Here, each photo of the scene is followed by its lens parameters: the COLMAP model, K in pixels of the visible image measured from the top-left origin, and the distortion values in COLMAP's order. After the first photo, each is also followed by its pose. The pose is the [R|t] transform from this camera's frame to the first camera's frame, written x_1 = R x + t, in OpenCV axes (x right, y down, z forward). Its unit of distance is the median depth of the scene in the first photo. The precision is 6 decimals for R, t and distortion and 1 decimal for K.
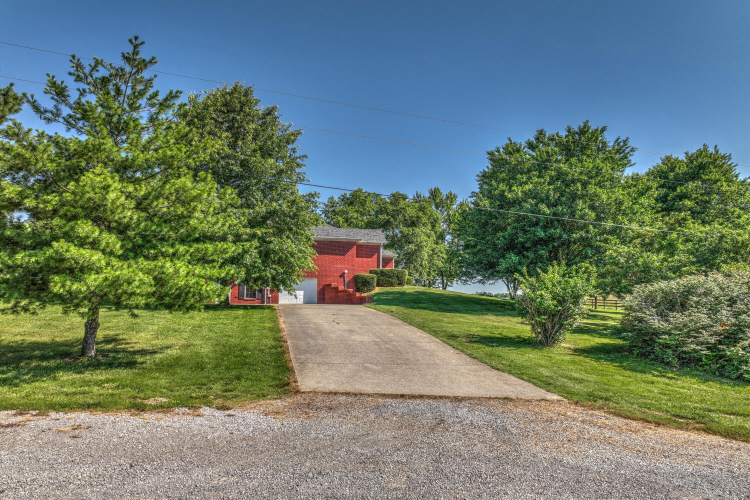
lens RADIAL K [[535.2, 0, 374.5], [0, 535.2, 252.6], [0, 0, 1]] dist [-0.003985, 0.023625]
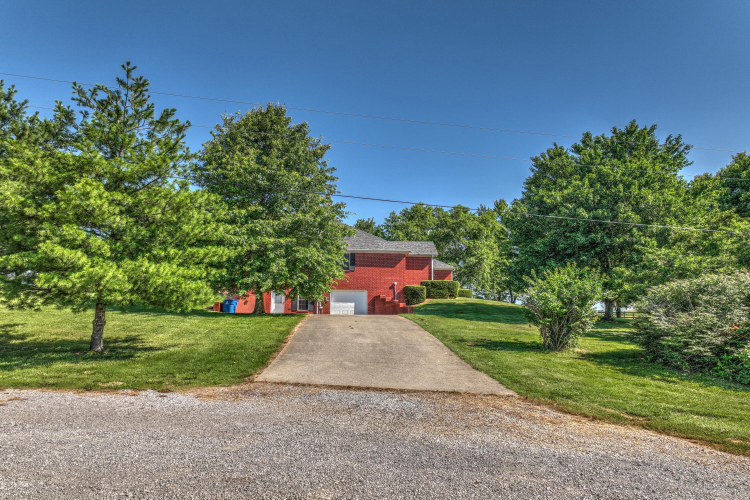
lens RADIAL K [[535.2, 0, 379.5], [0, 535.2, 248.8], [0, 0, 1]] dist [-0.003985, 0.023625]
pose [[0.986706, -0.021743, -0.161055, 0.172298], [0.014791, 0.998911, -0.044240, 0.030856], [0.161842, 0.041269, 0.985953, -0.003804]]
